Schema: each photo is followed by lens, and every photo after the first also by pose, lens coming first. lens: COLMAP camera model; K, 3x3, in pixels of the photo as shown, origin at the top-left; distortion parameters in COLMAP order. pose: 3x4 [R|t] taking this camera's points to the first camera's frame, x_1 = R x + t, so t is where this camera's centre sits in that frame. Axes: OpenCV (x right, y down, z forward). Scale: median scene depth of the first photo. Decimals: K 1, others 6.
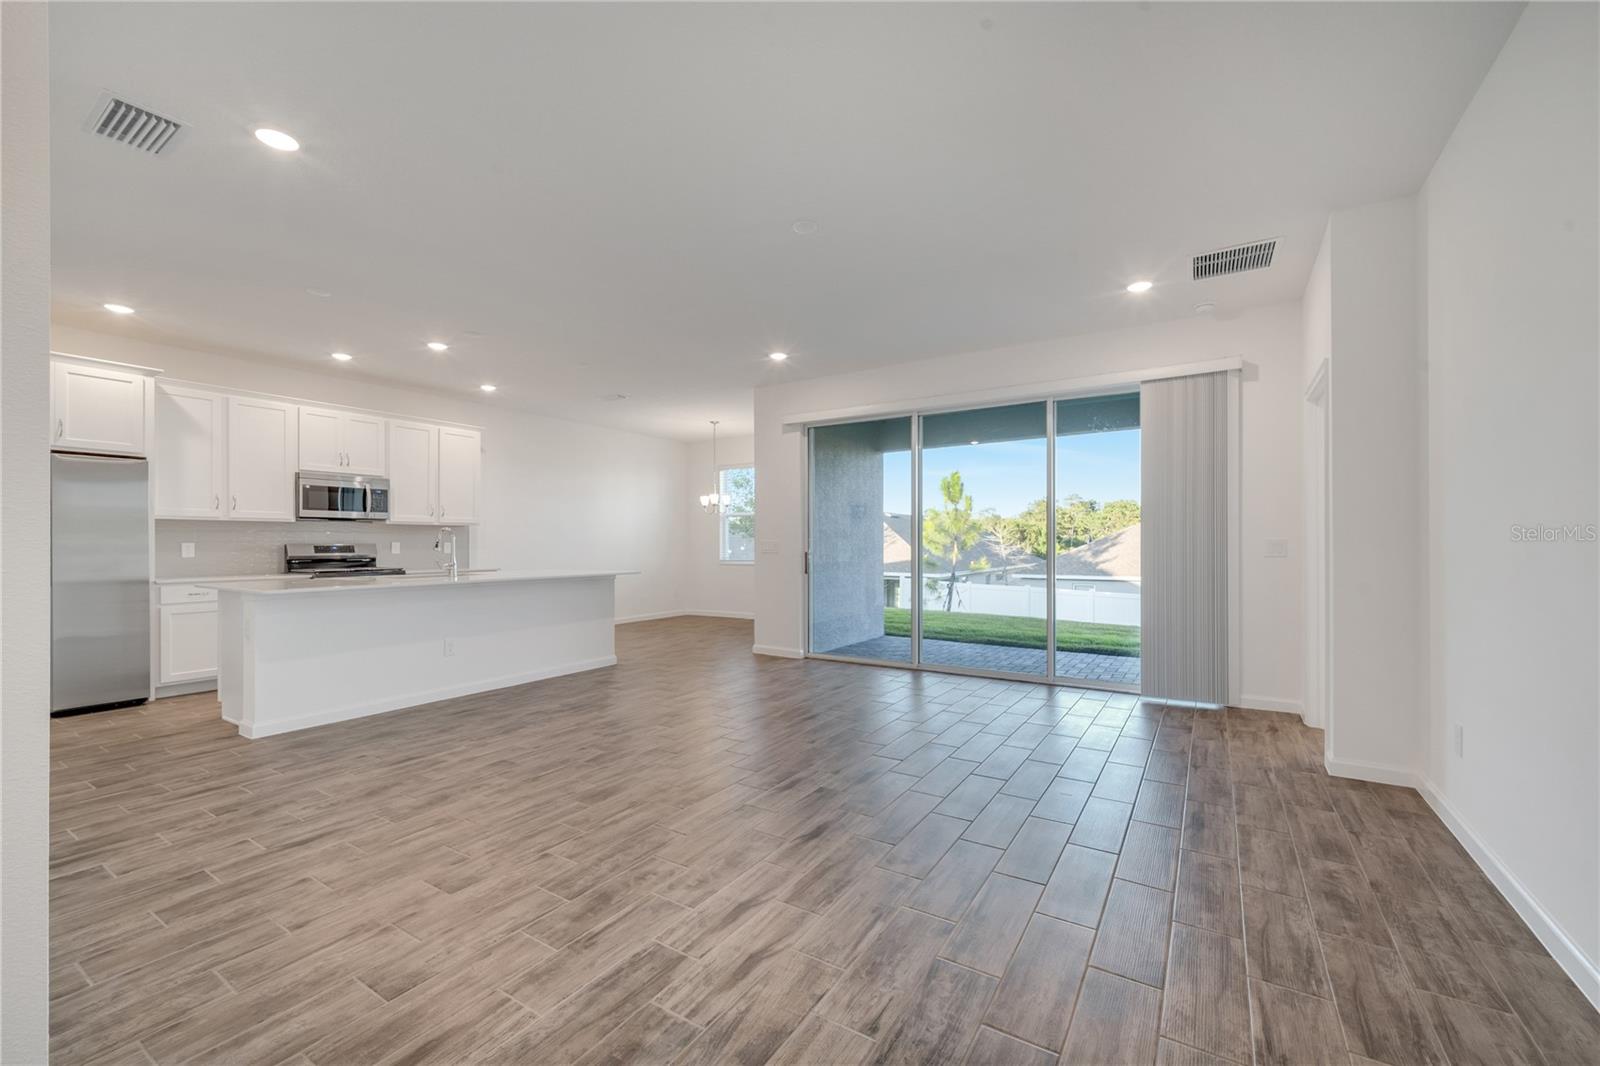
lens RADIAL K [[659.7, 0, 793.9], [0, 659.7, 553.5], [0, 0, 1]] dist [-0.000571, -0.000042]
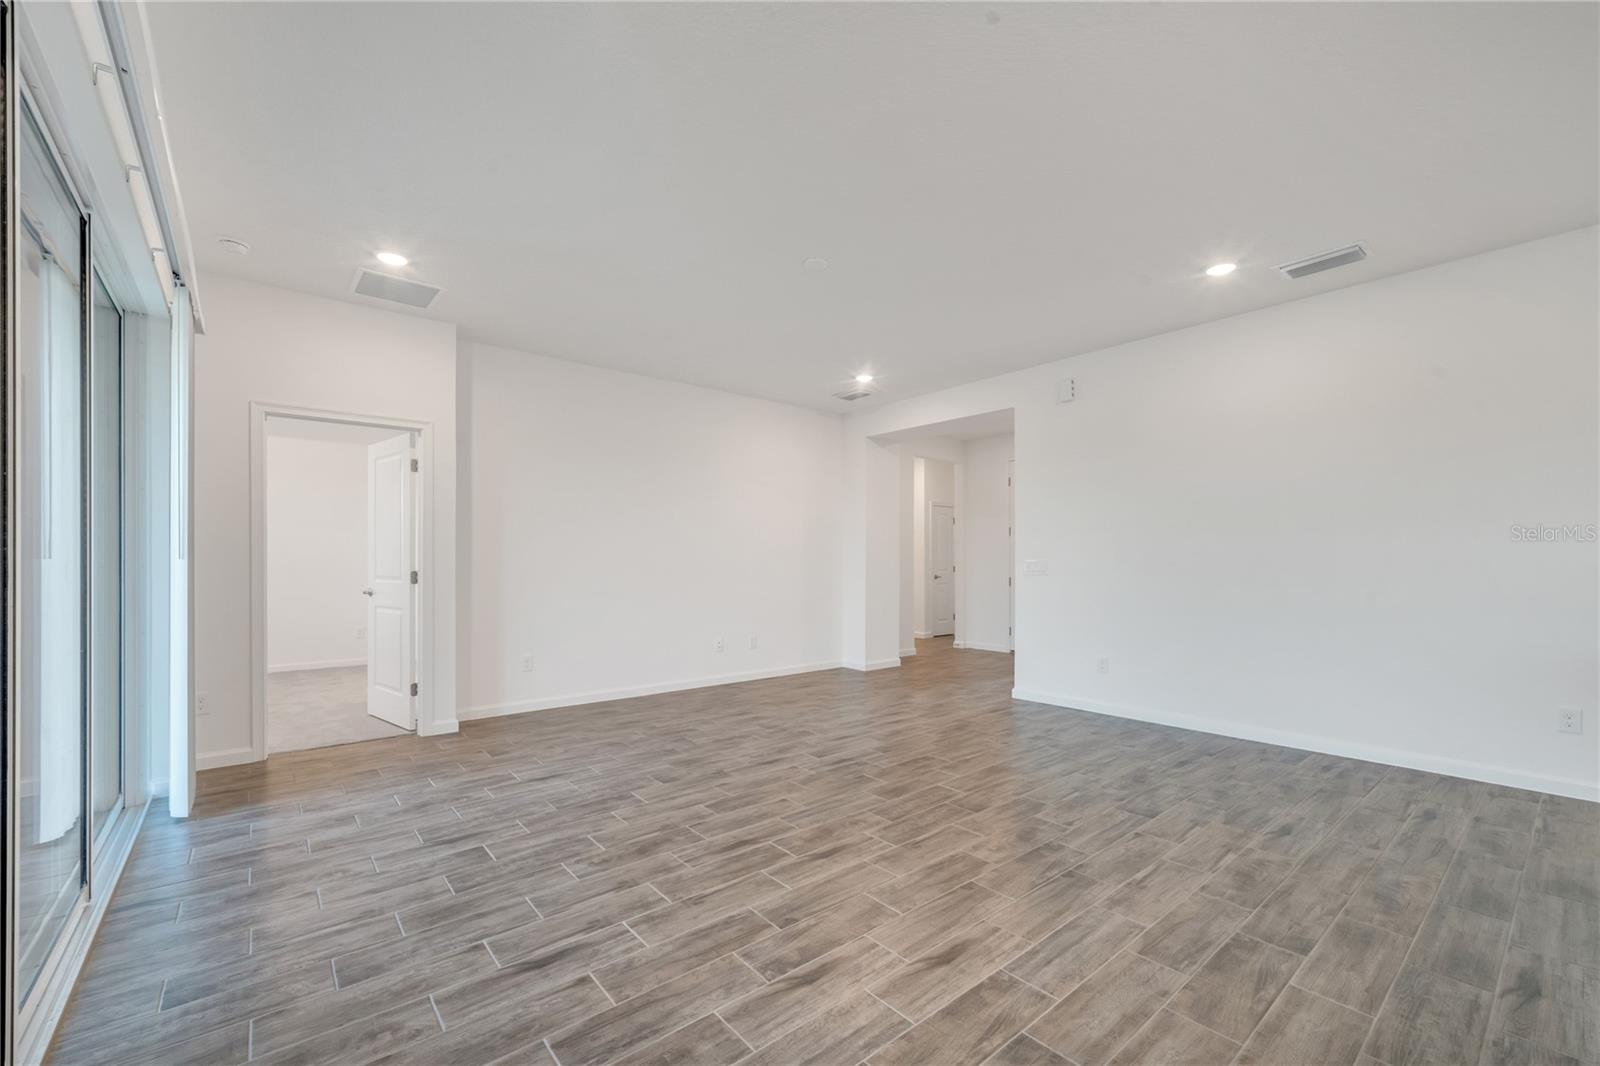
lens RADIAL K [[648.5, 0, 800.4], [0, 648.5, 564.5], [0, 0, 1]] dist [0.000835, 0.000077]
pose [[-0.953811, 0.001997, 0.300400, -0.271133], [0.006243, 0.999894, 0.013175, -0.026500], [-0.300342, 0.014442, -0.953722, 1.994515]]
